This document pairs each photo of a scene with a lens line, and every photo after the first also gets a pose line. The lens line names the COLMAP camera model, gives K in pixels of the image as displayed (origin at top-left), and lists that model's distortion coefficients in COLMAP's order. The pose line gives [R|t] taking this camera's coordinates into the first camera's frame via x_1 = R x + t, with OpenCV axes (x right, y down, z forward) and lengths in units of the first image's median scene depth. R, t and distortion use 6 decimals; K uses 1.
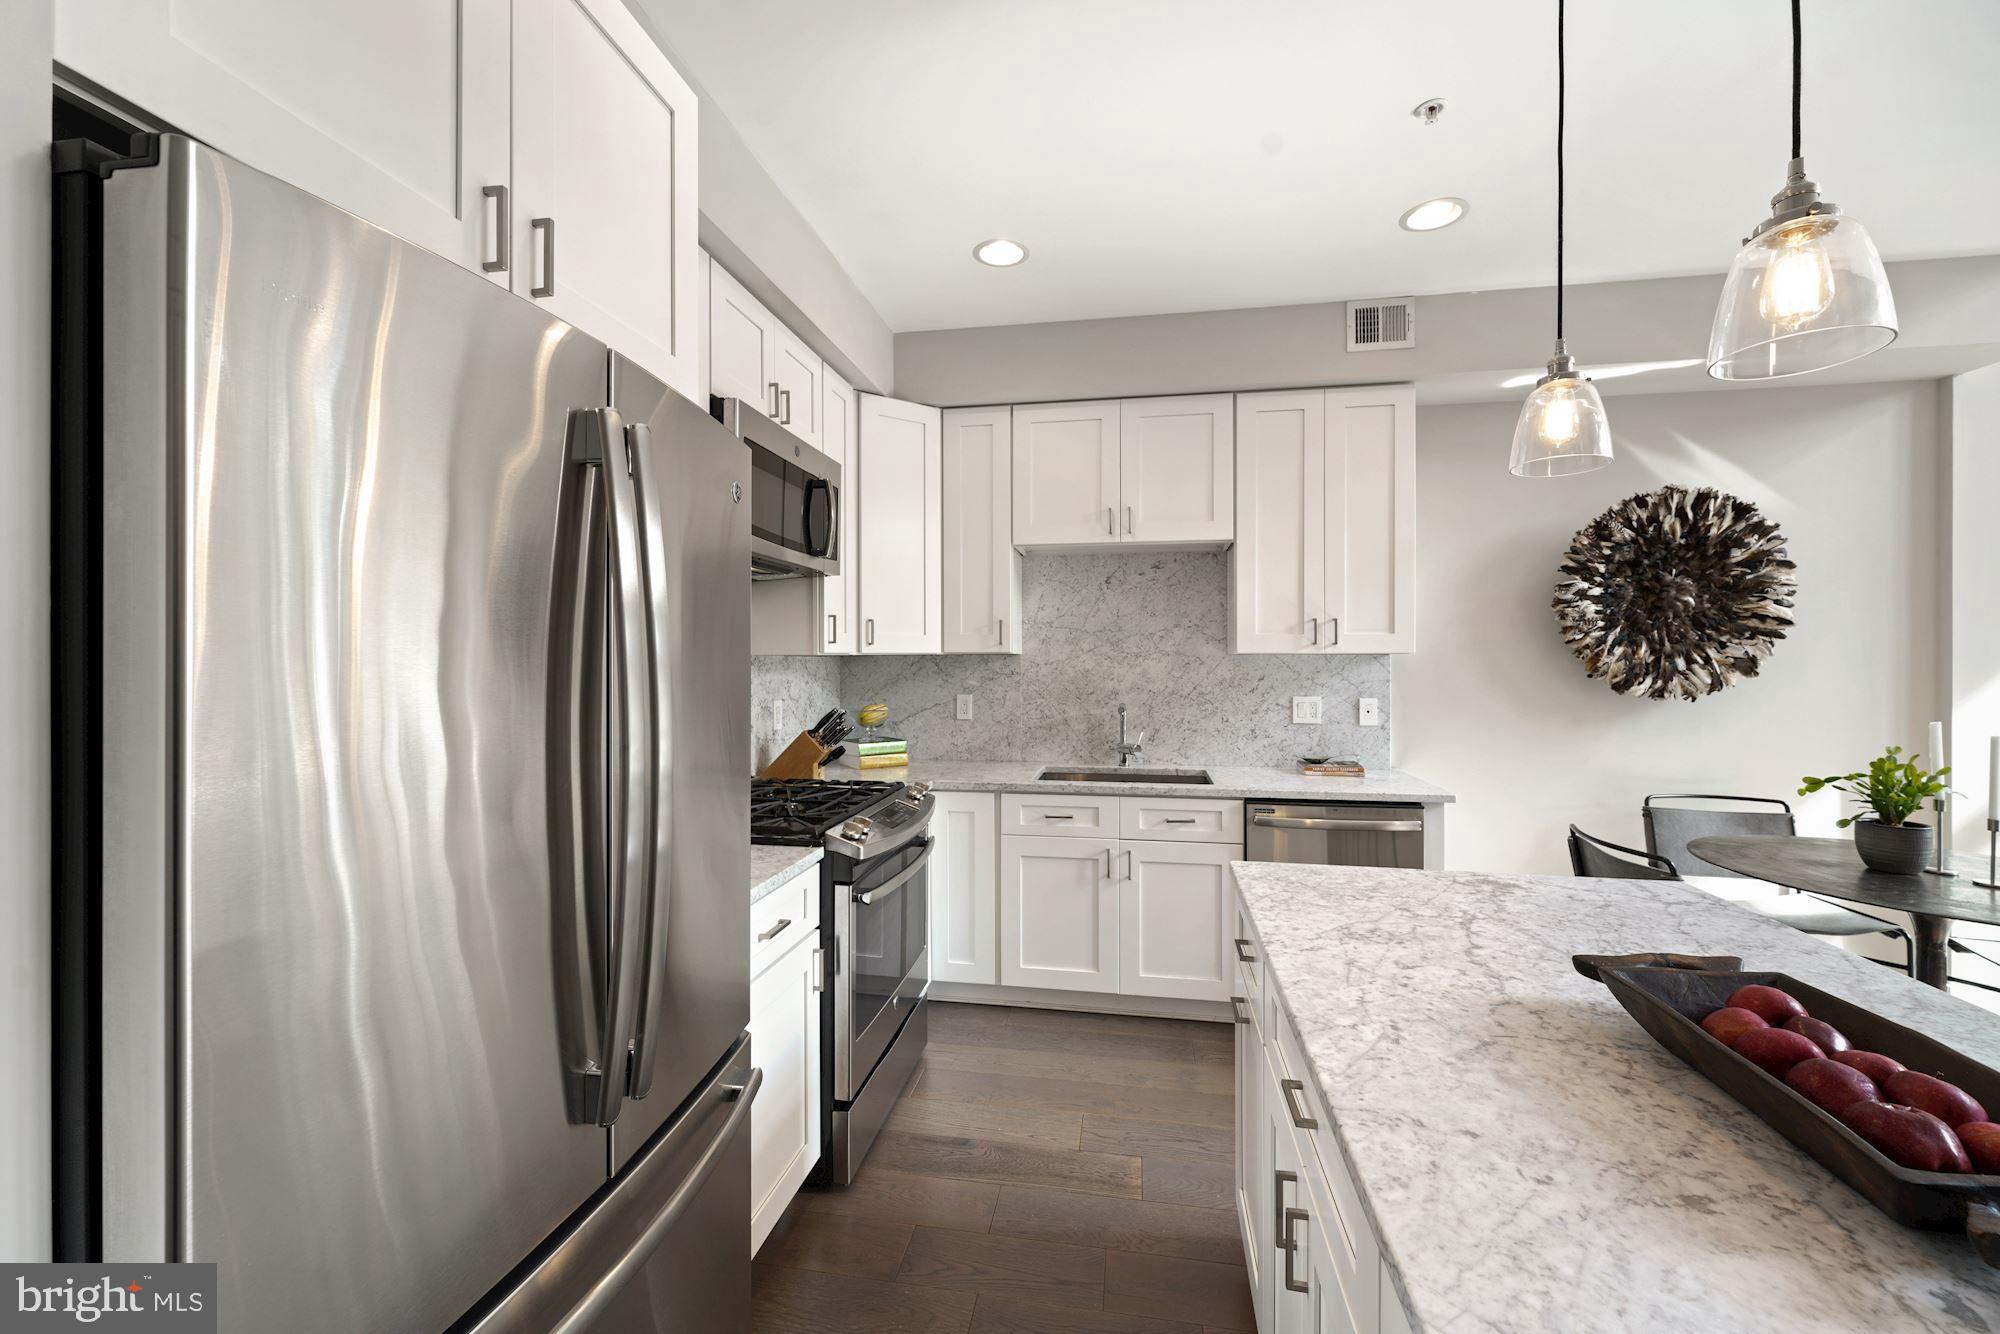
lens RADIAL K [[788.8, 0, 1002.5], [0, 788.8, 658.3], [0, 0, 1]] dist [-0.003115, 0.000756]
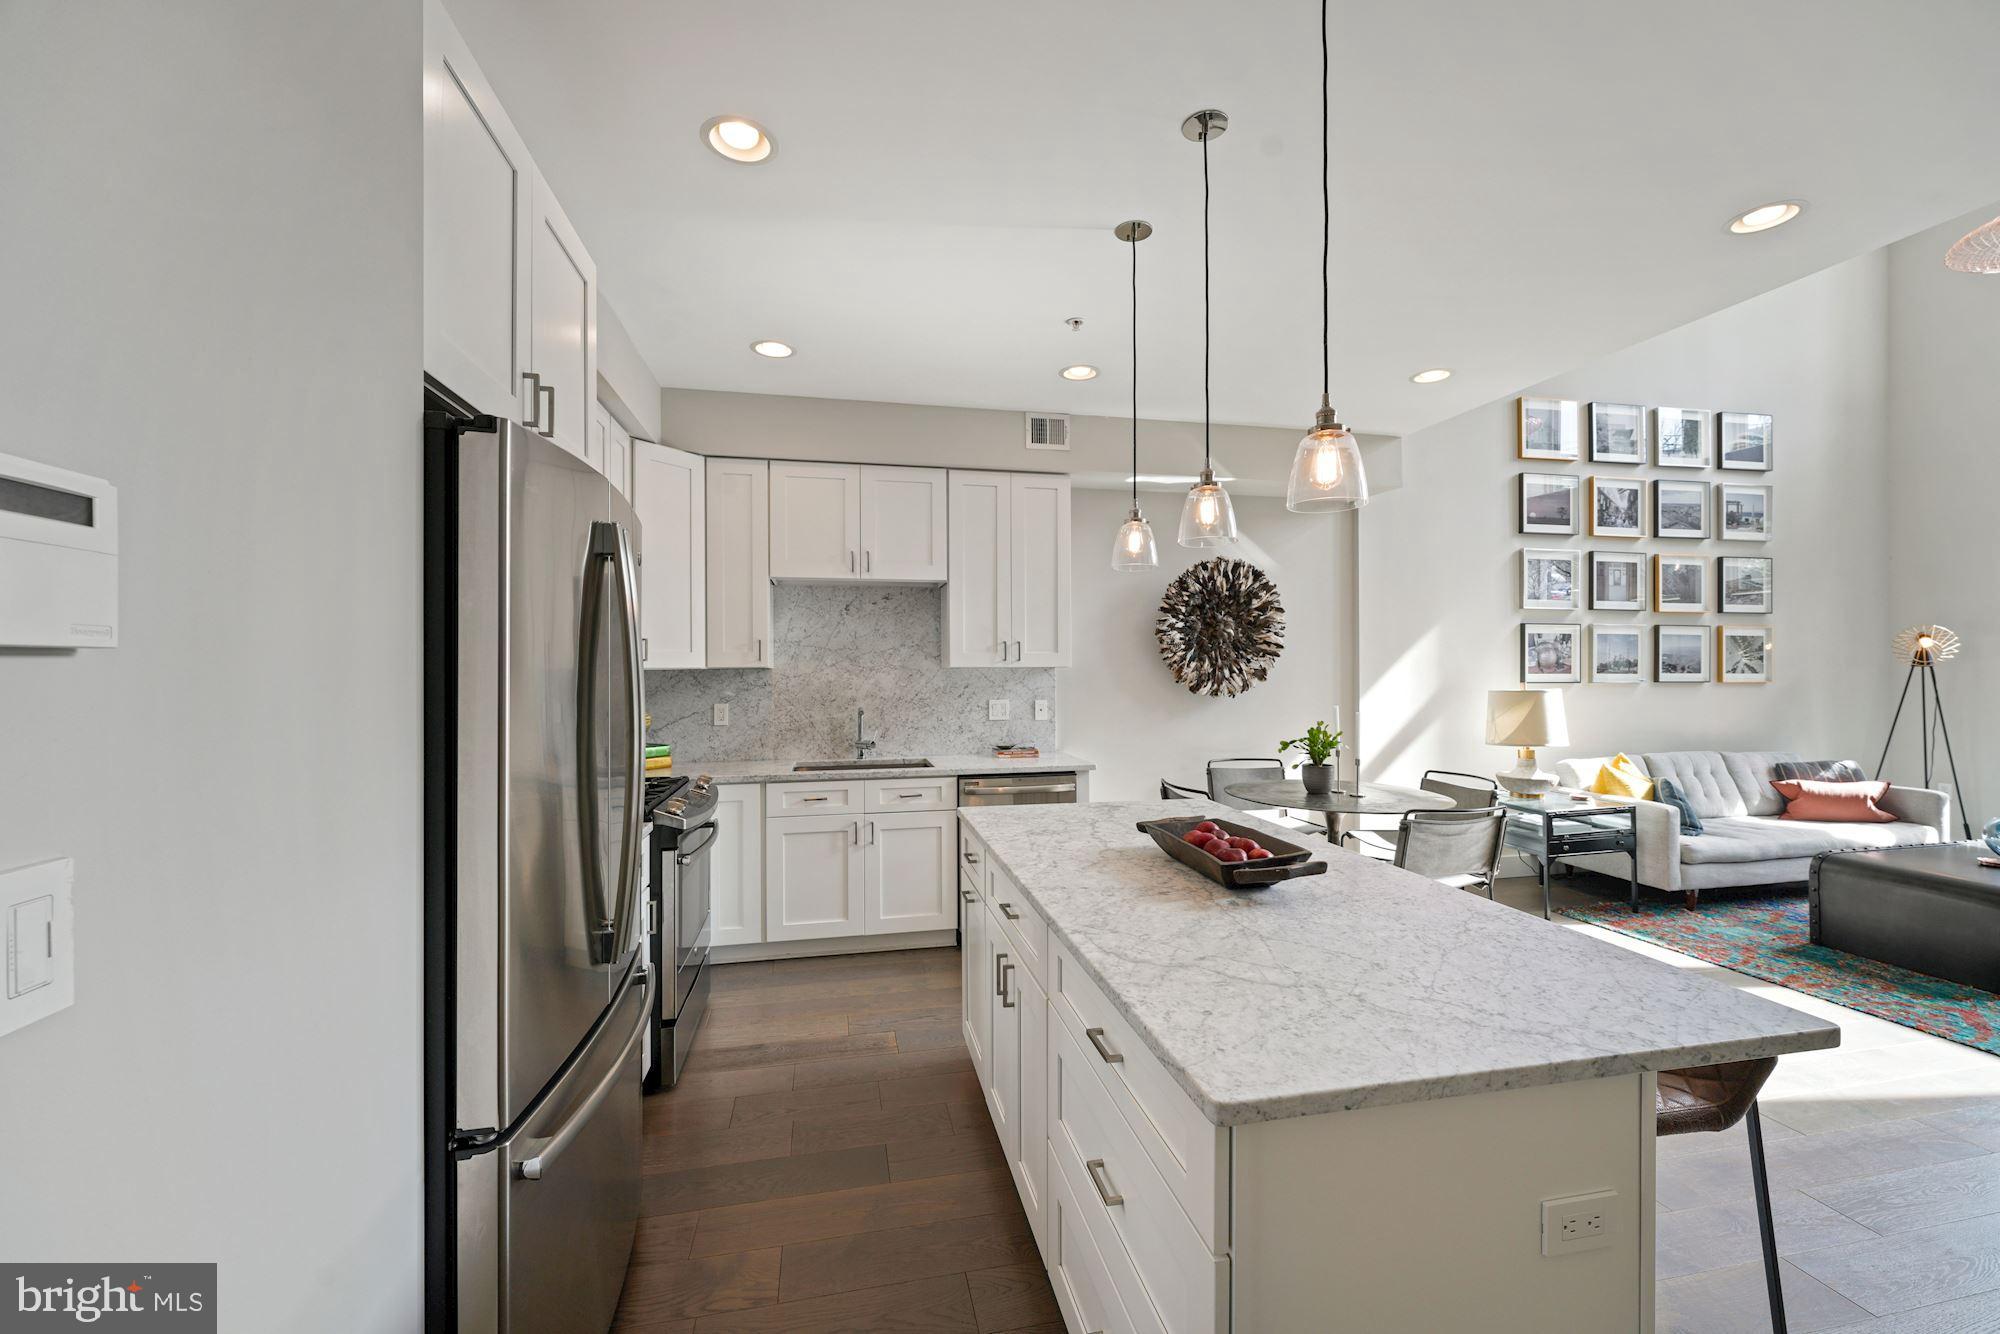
lens RADIAL K [[788.8, 0, 998.3], [0, 788.8, 667.2], [0, 0, 1]] dist [-0.003115, 0.000756]
pose [[0.928197, -0.003378, 0.372073, -0.127576], [0.004679, 0.999986, -0.002592, -0.003030], [-0.372059, 0.004147, 0.928200, -0.272928]]
